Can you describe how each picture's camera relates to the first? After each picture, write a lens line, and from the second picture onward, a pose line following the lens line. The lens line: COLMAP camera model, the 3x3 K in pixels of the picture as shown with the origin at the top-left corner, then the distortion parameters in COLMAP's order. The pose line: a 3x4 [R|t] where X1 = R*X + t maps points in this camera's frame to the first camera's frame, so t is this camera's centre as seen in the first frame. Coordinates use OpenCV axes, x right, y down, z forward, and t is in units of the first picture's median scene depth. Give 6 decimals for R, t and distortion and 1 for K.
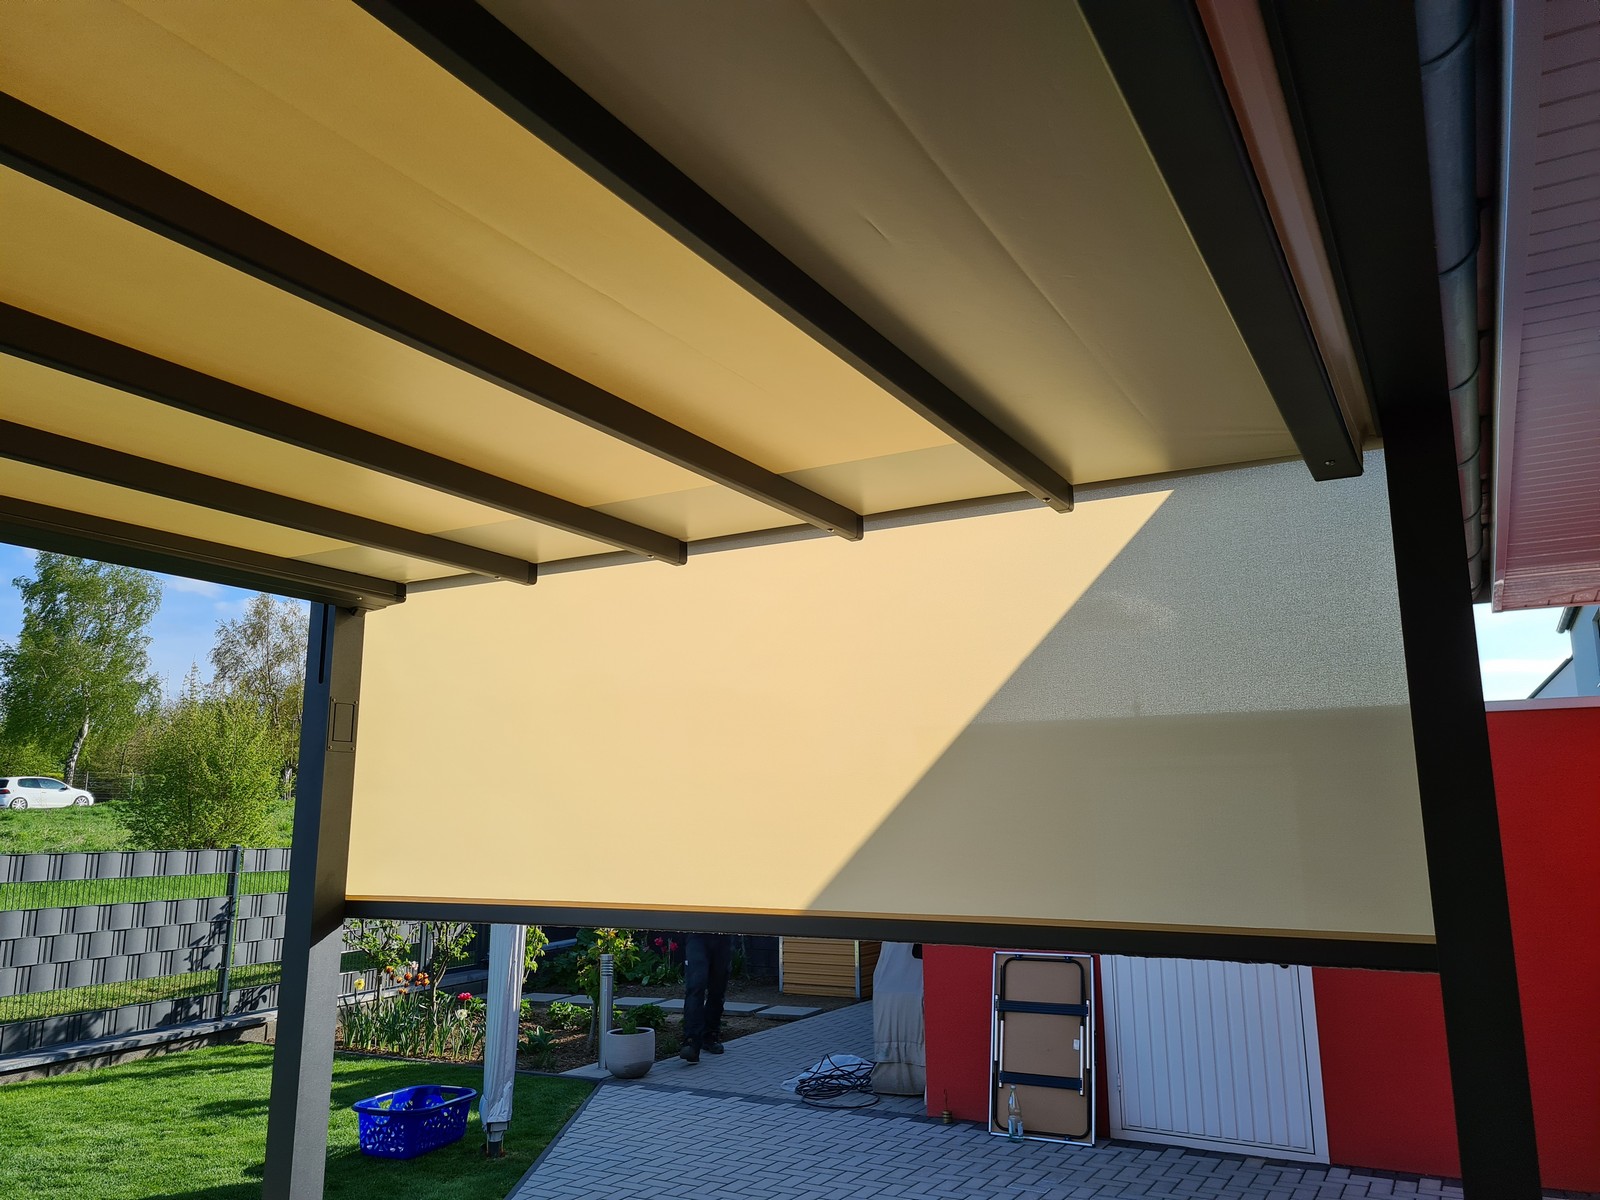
lens RADIAL K [[1187.1, 0, 788.0], [0, 1187.1, 602.3], [0, 0, 1]] dist [0.076477, -0.064834]
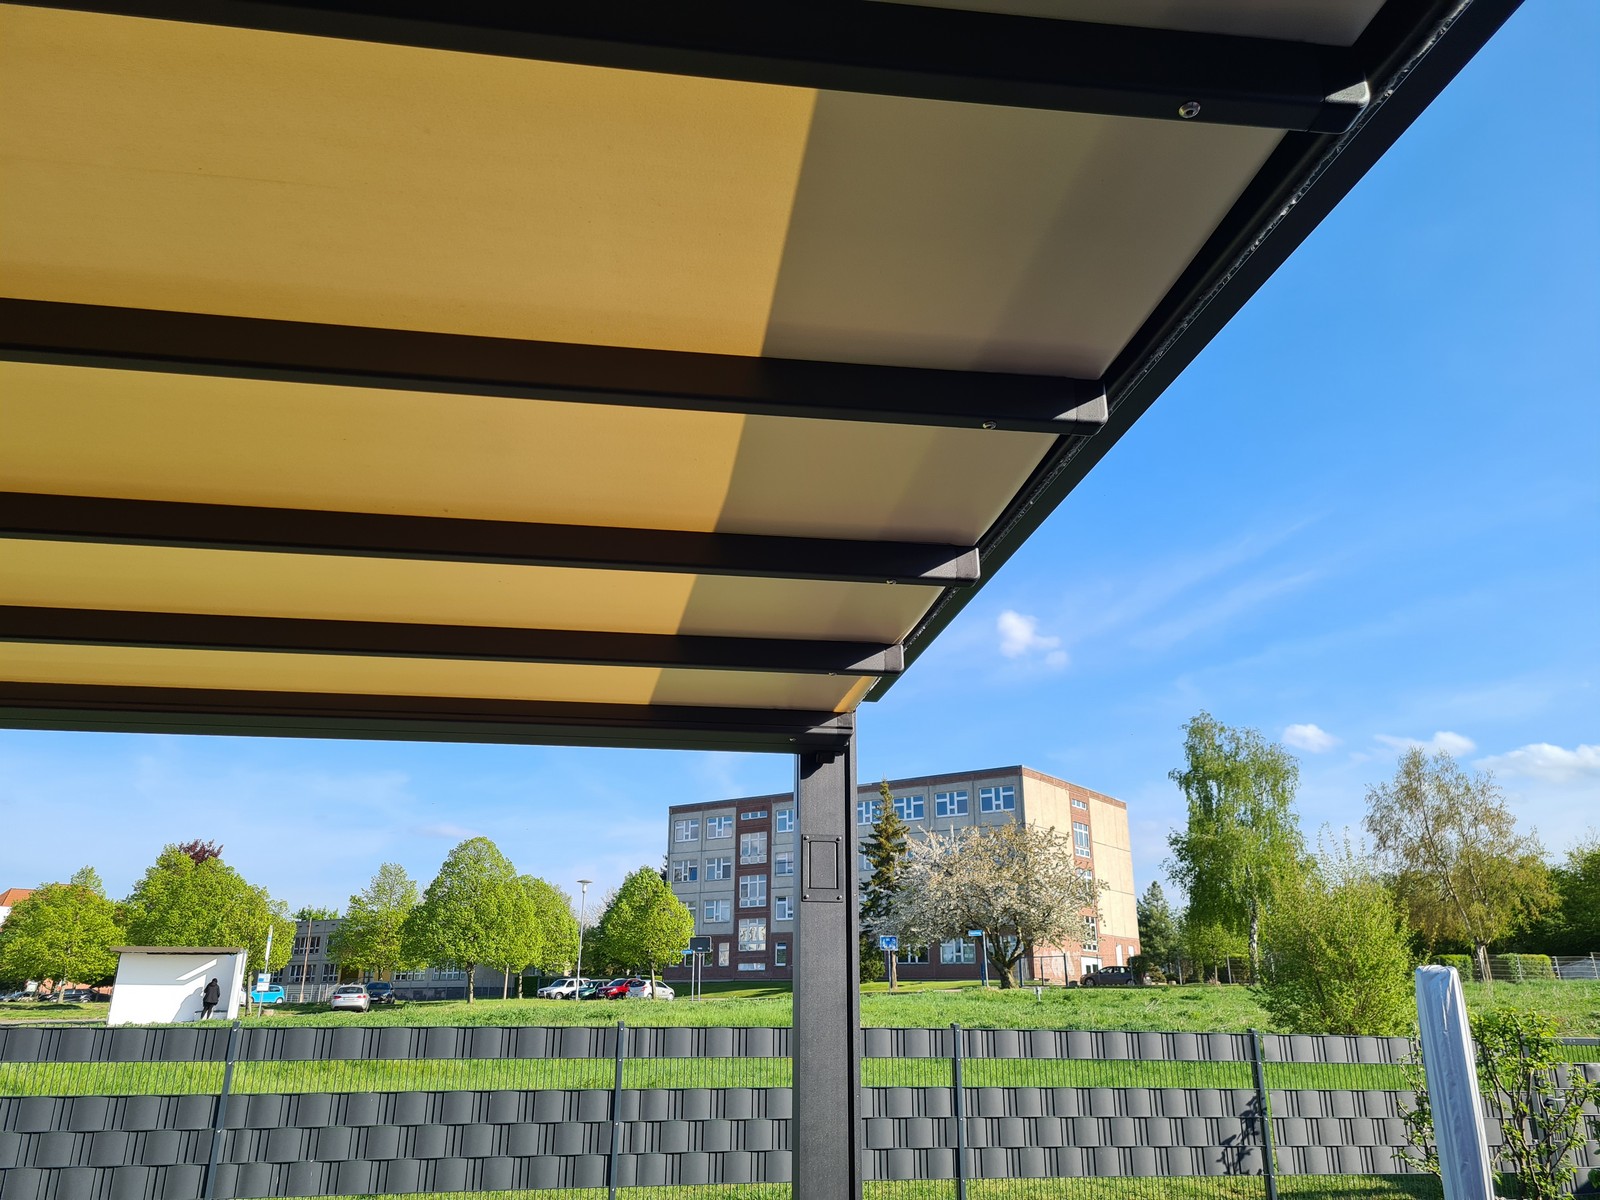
lens RADIAL K [[1189.3, 0, 777.5], [0, 1189.3, 596.6], [0, 0, 1]] dist [0.078529, -0.070522]
pose [[0.605189, -0.247347, -0.756681, 0.112882], [0.135090, 0.968629, -0.208586, 0.036556], [0.784536, 0.024014, 0.619618, 0.195890]]
